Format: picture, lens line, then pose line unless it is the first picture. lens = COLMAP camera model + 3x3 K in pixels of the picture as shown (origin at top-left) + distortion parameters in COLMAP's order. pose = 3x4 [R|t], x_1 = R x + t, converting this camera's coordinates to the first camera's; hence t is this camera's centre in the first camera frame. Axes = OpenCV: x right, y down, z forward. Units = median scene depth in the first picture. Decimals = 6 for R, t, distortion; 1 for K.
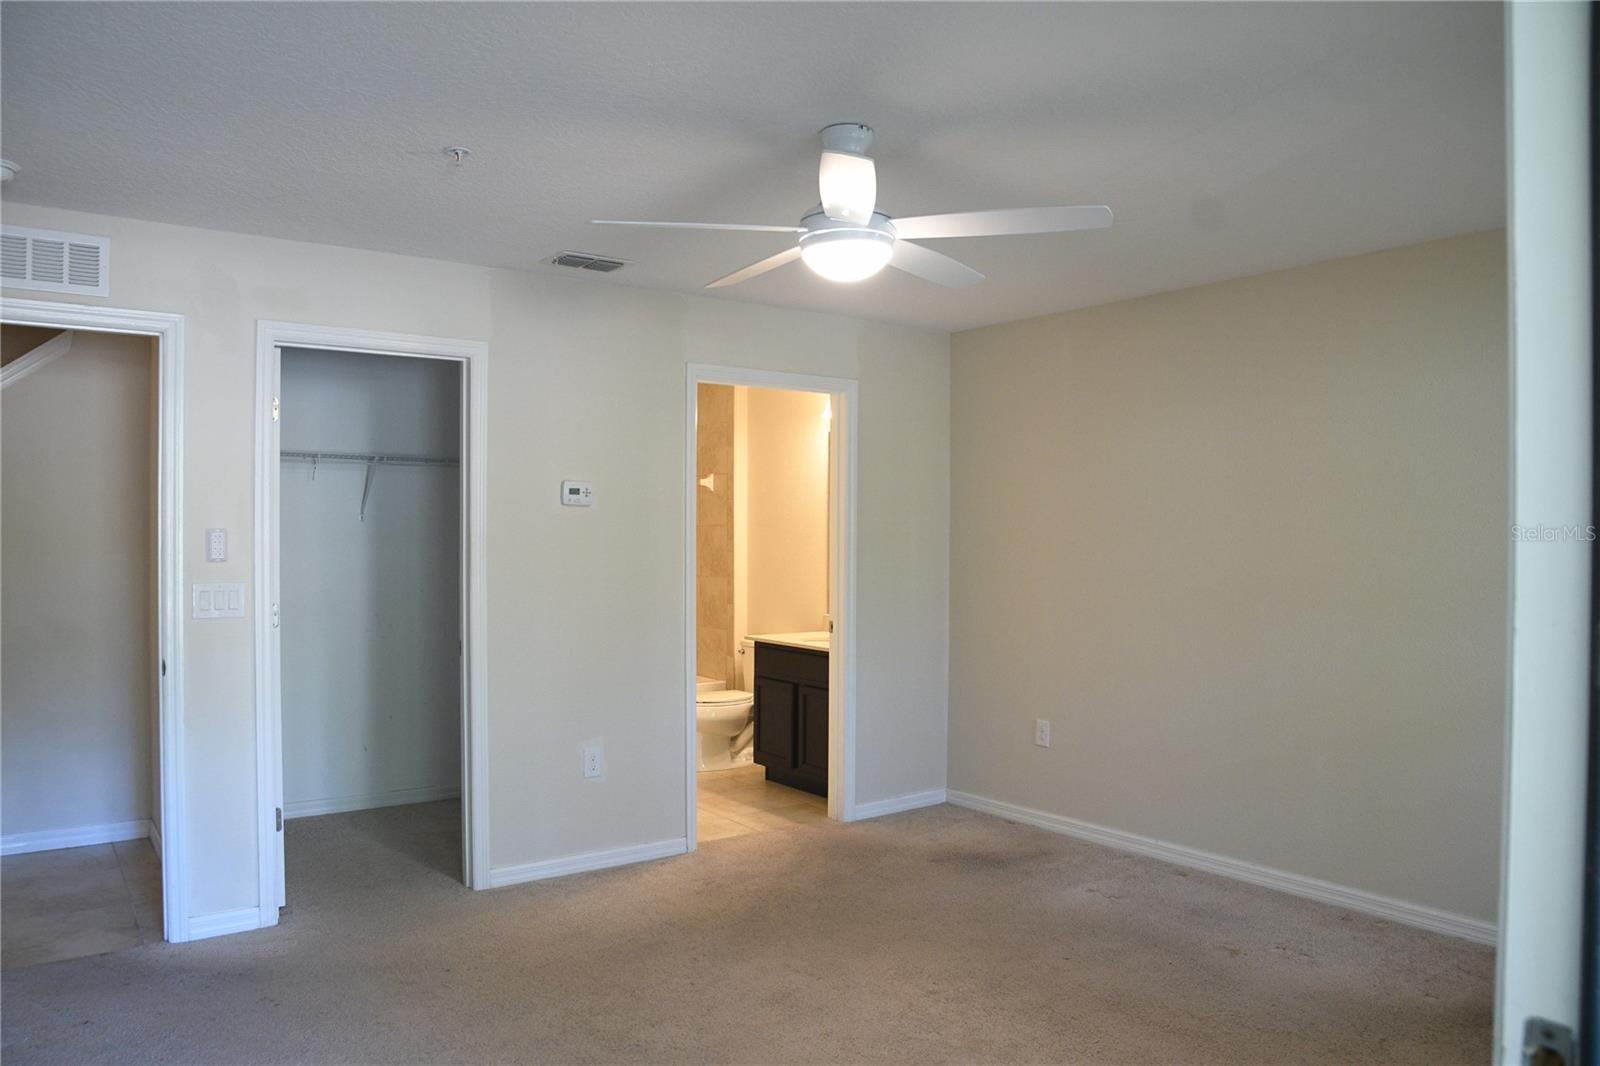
lens RADIAL K [[1123.3, 0, 798.8], [0, 1123.3, 533.1], [0, 0, 1]] dist [-0.072021, -0.000739]
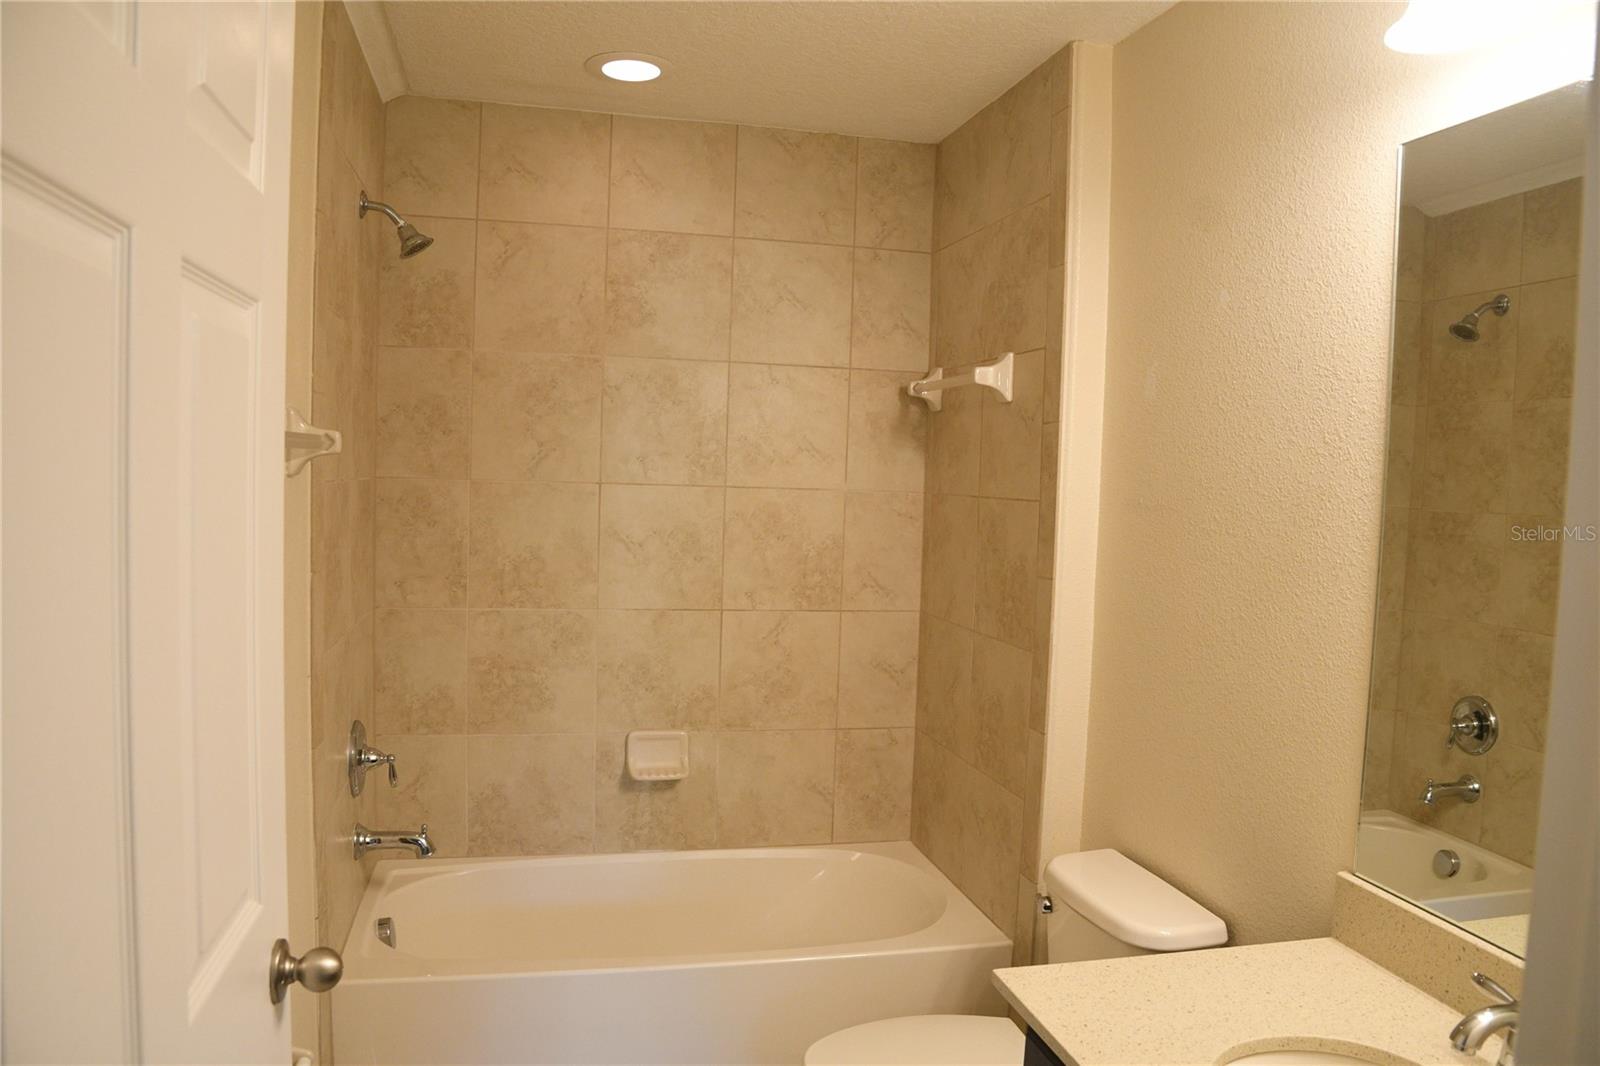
lens RADIAL K [[1123.3, 0, 800.9], [0, 1123.3, 533.6], [0, 0, 1]] dist [-0.072021, -0.000739]
pose [[0.915218, 0.053388, -0.399407, 0.006387], [-0.033882, 0.997870, 0.055744, -0.013416], [0.401532, -0.037485, 0.915077, 0.658707]]
